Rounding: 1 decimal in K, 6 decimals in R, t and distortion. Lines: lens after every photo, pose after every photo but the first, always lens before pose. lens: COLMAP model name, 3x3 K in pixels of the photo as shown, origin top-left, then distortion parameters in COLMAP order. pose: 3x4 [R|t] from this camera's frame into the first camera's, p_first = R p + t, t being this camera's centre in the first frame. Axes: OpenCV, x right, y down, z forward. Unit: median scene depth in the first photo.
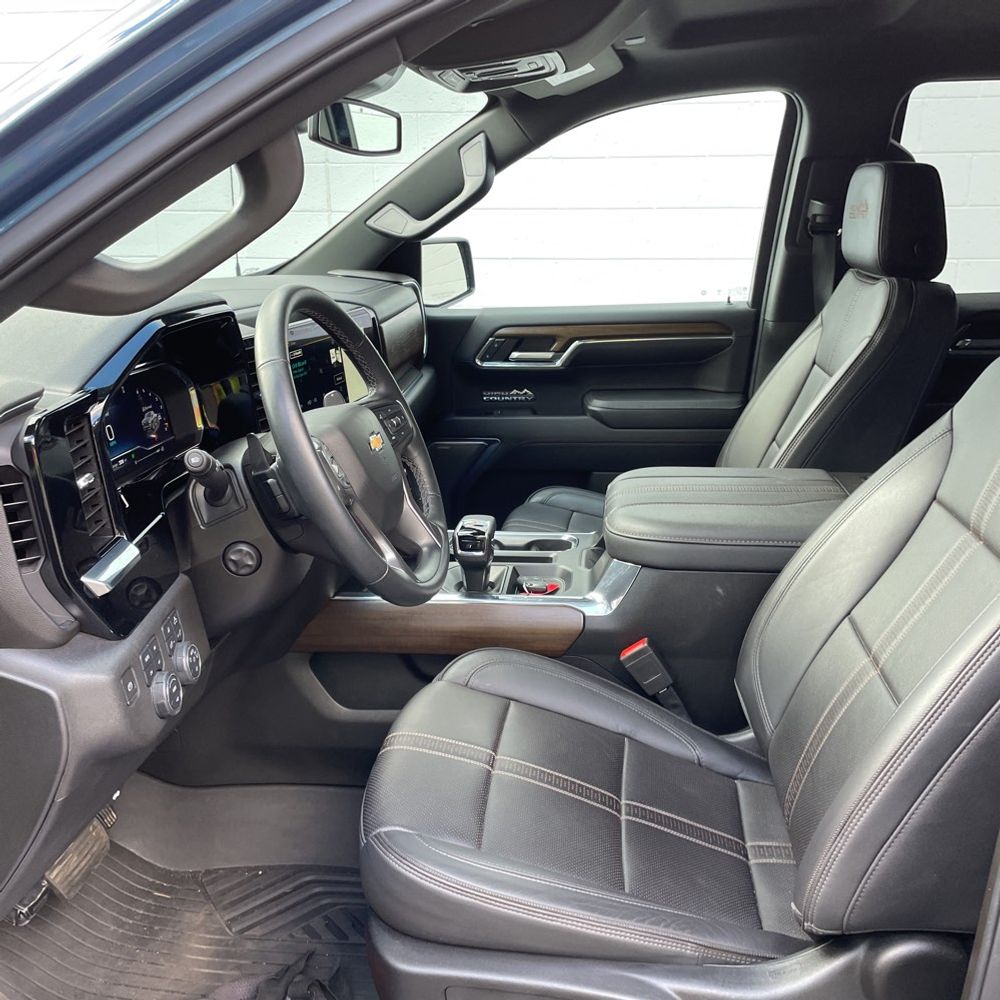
lens RADIAL K [[1001.0, 0, 486.9], [0, 1001.0, 484.9], [0, 0, 1]] dist [0.089390, -0.116245]
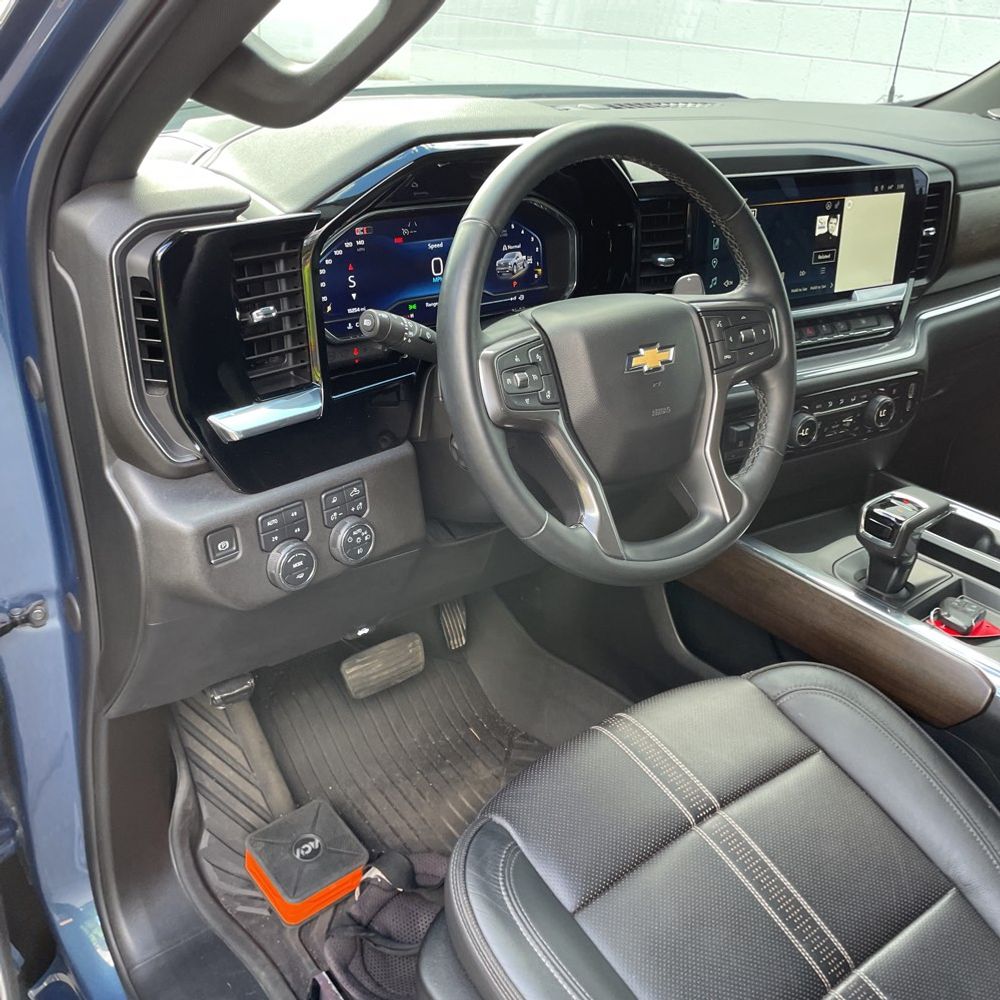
lens RADIAL K [[1001.0, 0, 486.9], [0, 1001.0, 484.9], [0, 0, 1]] dist [0.089390, -0.116245]
pose [[0.711253, 0.349461, -0.609915, 0.241655], [-0.239821, 0.936245, 0.256771, -0.098266], [0.660761, -0.036359, 0.749715, 0.314660]]
